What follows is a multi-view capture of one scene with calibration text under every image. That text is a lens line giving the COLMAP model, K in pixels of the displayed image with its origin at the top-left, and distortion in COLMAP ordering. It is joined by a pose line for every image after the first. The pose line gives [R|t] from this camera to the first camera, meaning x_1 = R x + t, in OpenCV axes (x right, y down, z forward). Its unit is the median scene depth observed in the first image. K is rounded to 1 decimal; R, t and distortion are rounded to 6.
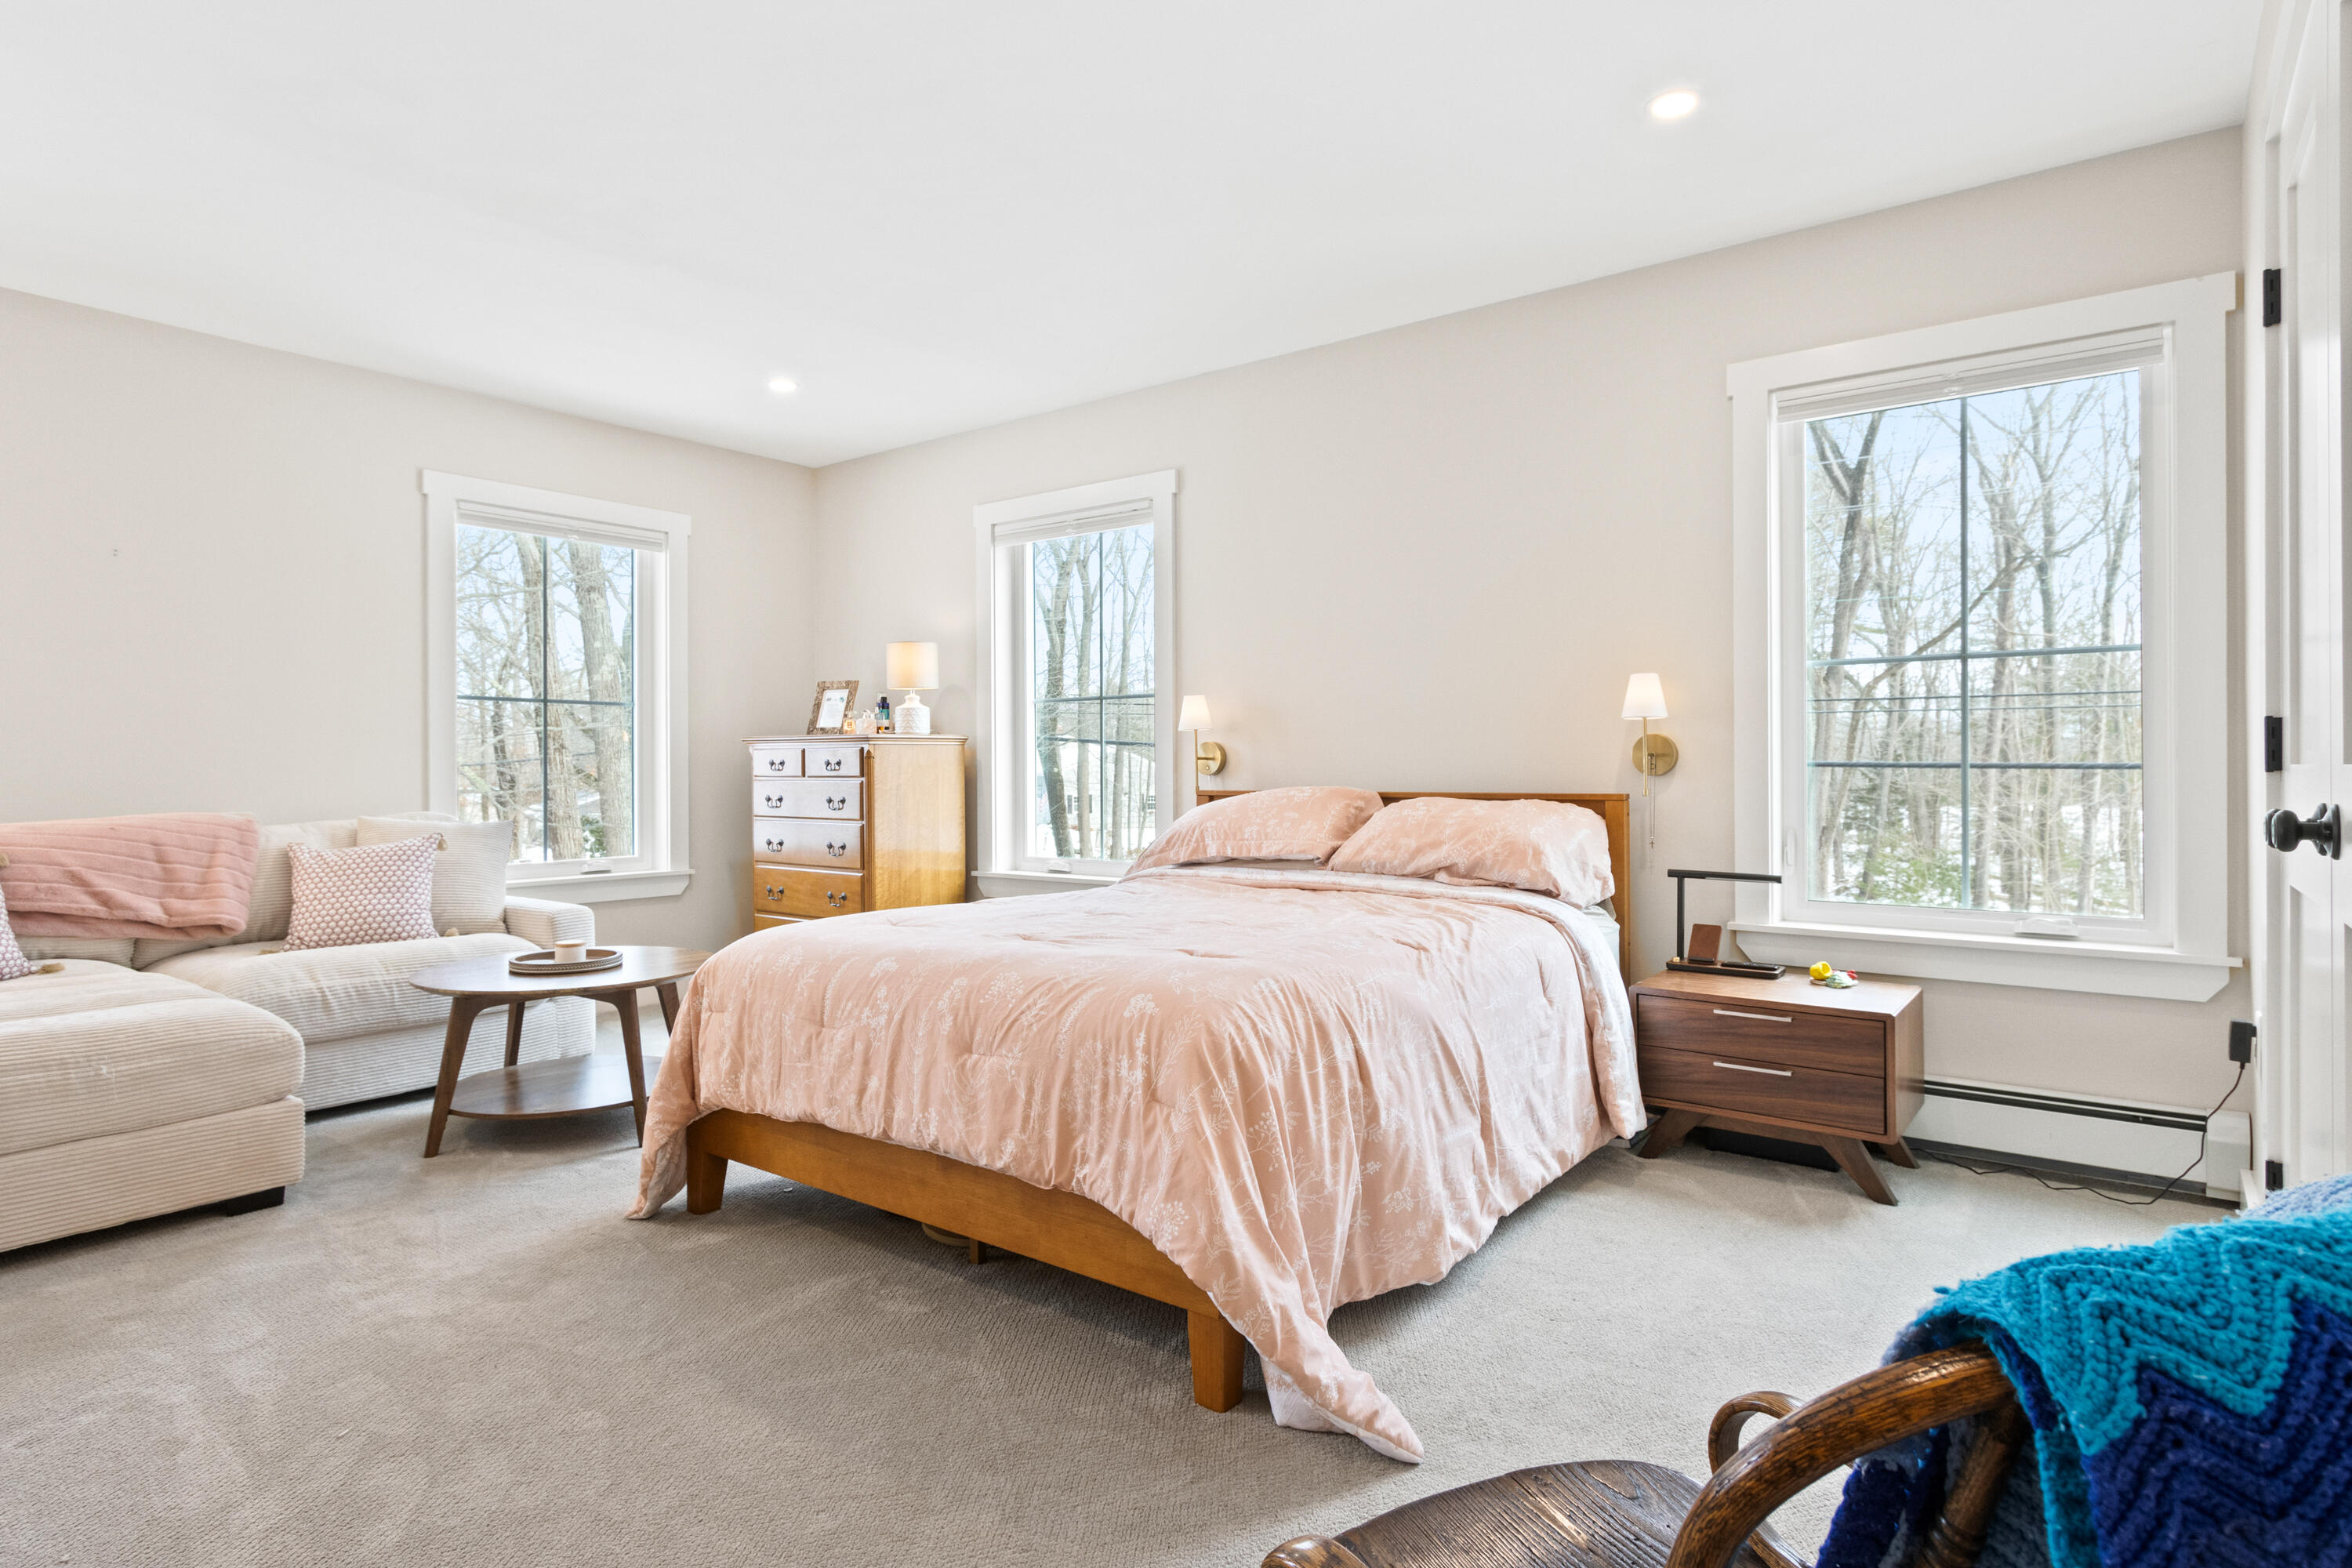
lens RADIAL K [[1279.1, 0, 1171.9], [0, 1279.1, 740.1], [0, 0, 1]] dist [0.005658, 0.000545]
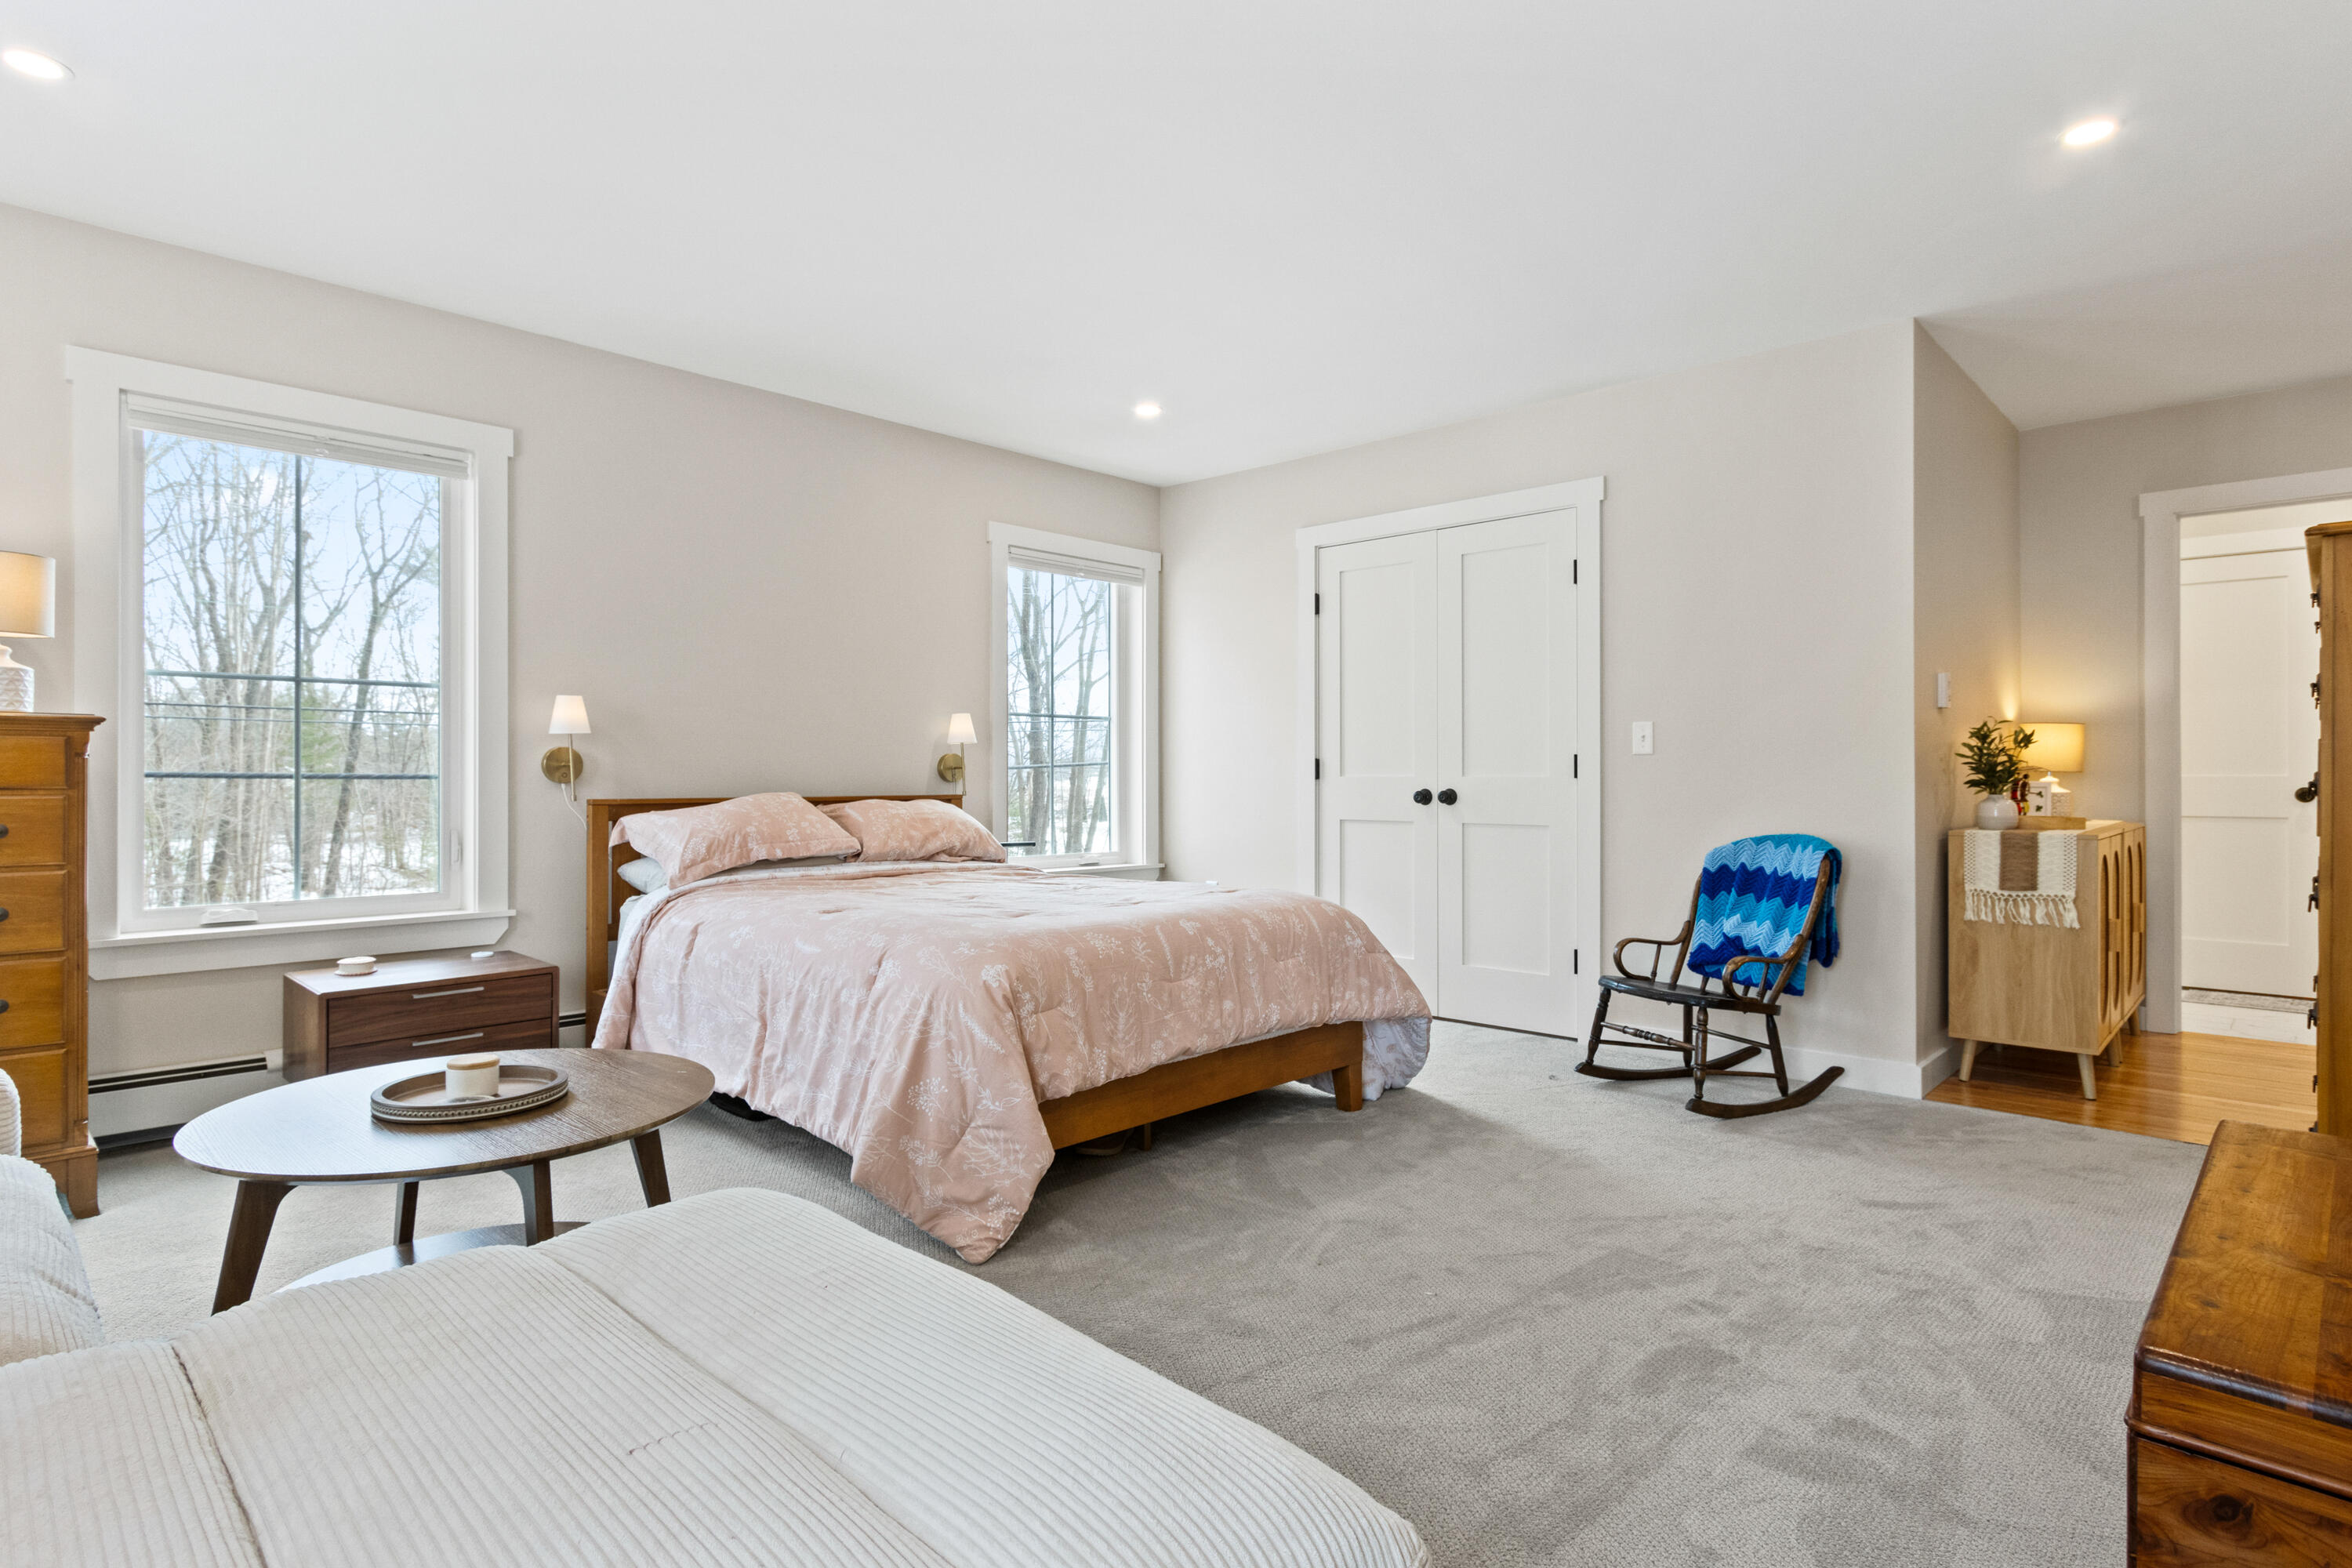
lens RADIAL K [[1279.1, 0, 1171.9], [0, 1279.1, 740.1], [0, 0, 1]] dist [0.005658, 0.000545]
pose [[0.087038, 0.032680, 0.995669, -1.070238], [-0.024216, 0.999236, -0.030681, 0.018884], [-0.995911, -0.021440, 0.087763, 0.628951]]
